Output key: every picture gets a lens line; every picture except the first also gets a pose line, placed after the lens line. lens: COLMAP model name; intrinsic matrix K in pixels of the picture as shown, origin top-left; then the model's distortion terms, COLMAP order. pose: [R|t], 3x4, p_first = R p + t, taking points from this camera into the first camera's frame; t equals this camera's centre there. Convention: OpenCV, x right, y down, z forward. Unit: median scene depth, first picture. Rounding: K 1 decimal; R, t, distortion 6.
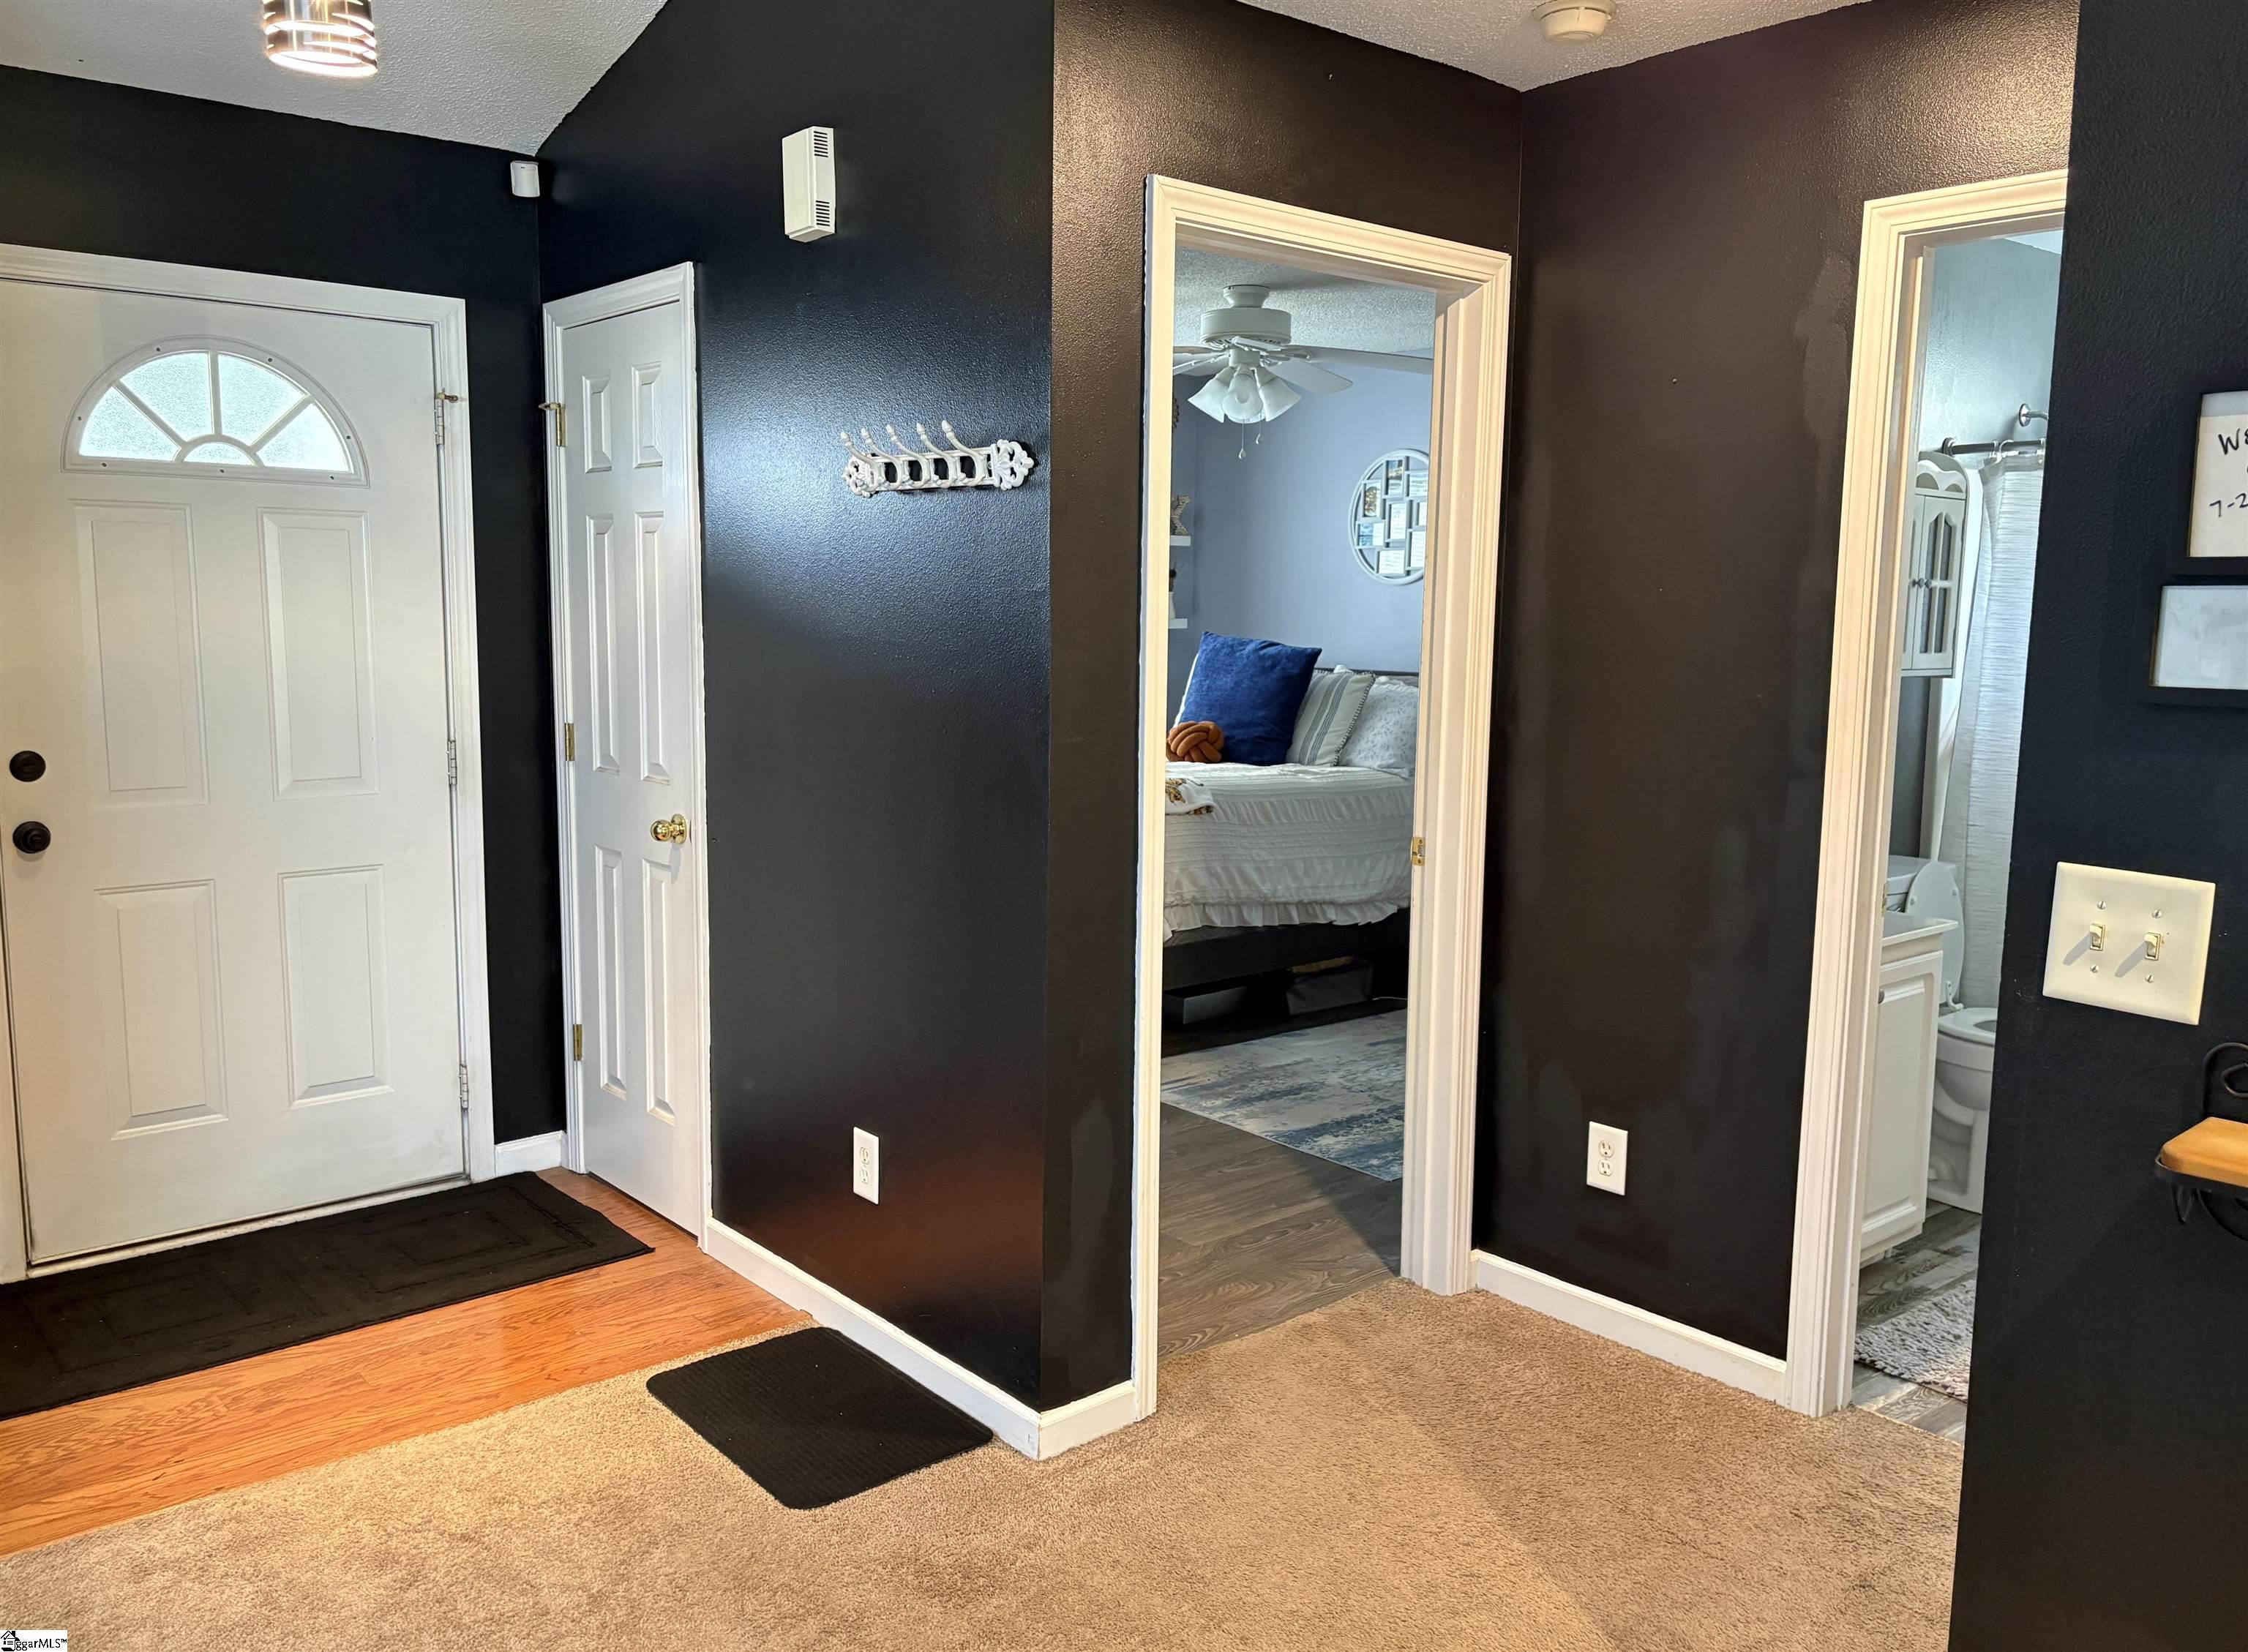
lens RADIAL K [[1712.0, 0, 1137.5], [0, 1712.0, 828.1], [0, 0, 1]] dist [0.039009, -0.032169]
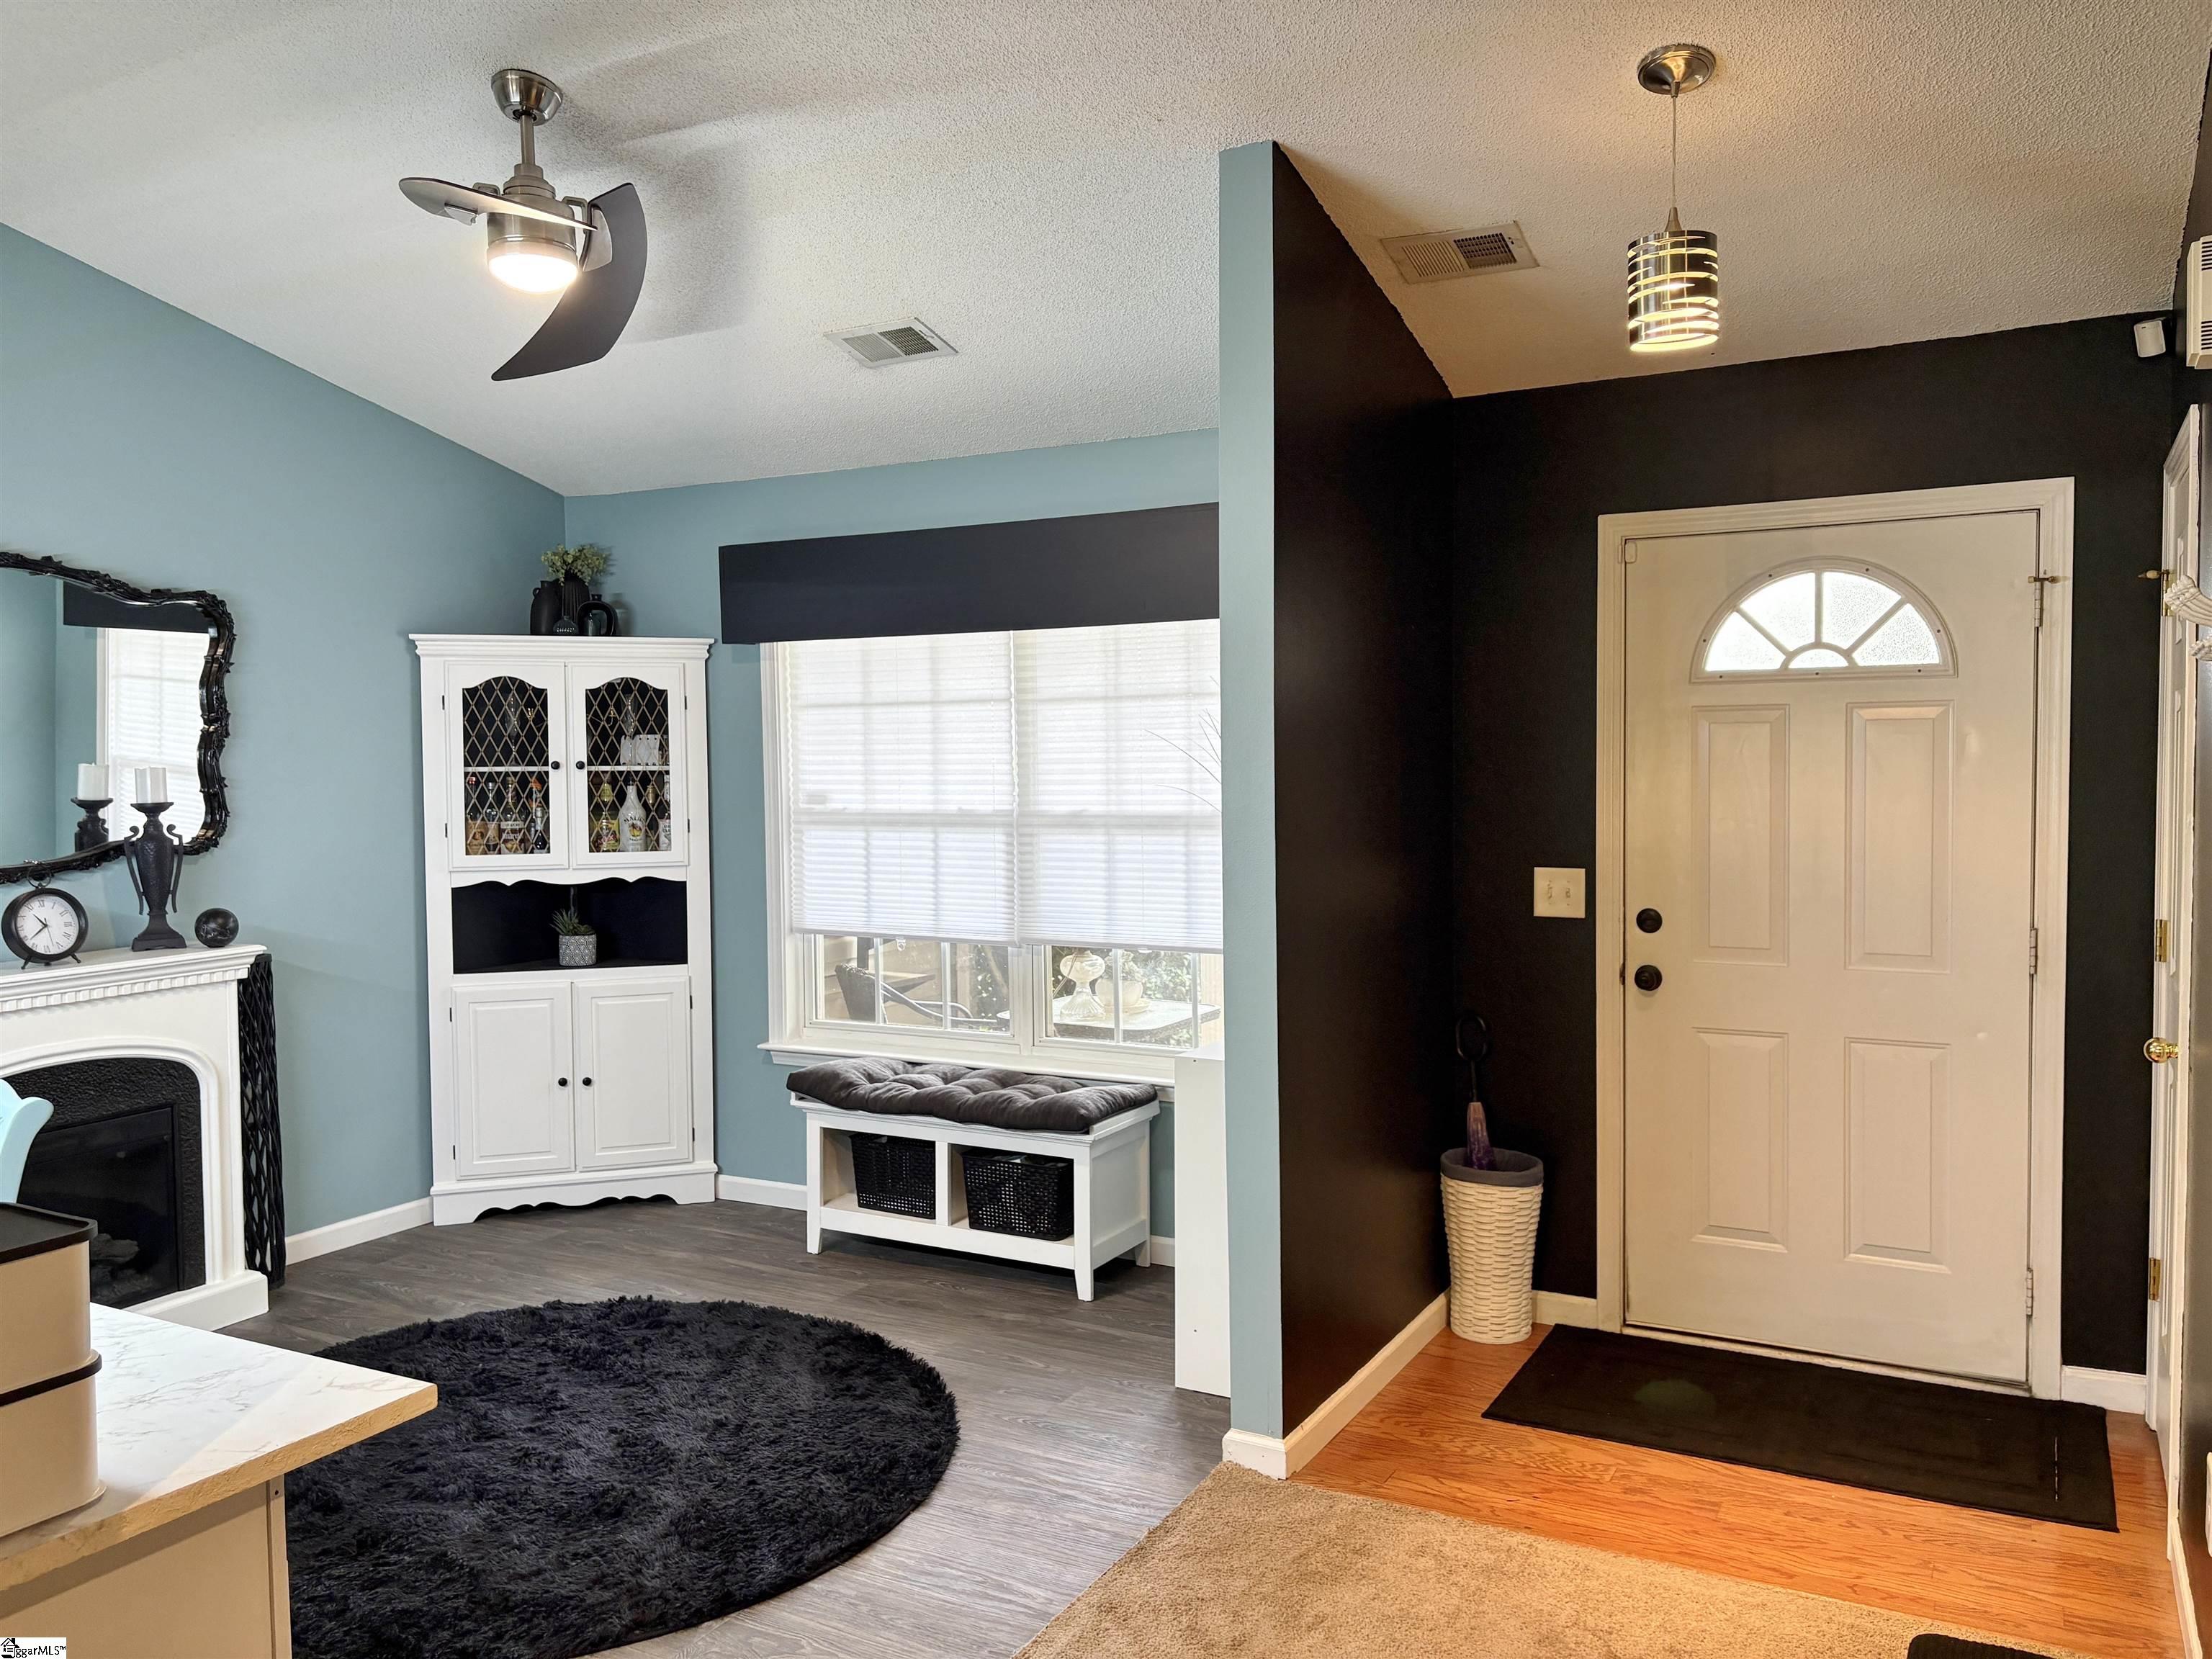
lens RADIAL K [[1684.8, 0, 1120.2], [0, 1684.8, 829.8], [0, 0, 1]] dist [0.039009, -0.032169]
pose [[0.351493, 0.027752, -0.935779, 0.344619], [-0.107587, 0.994136, -0.010929, -0.044146], [0.929988, 0.104519, 0.352417, 0.197119]]
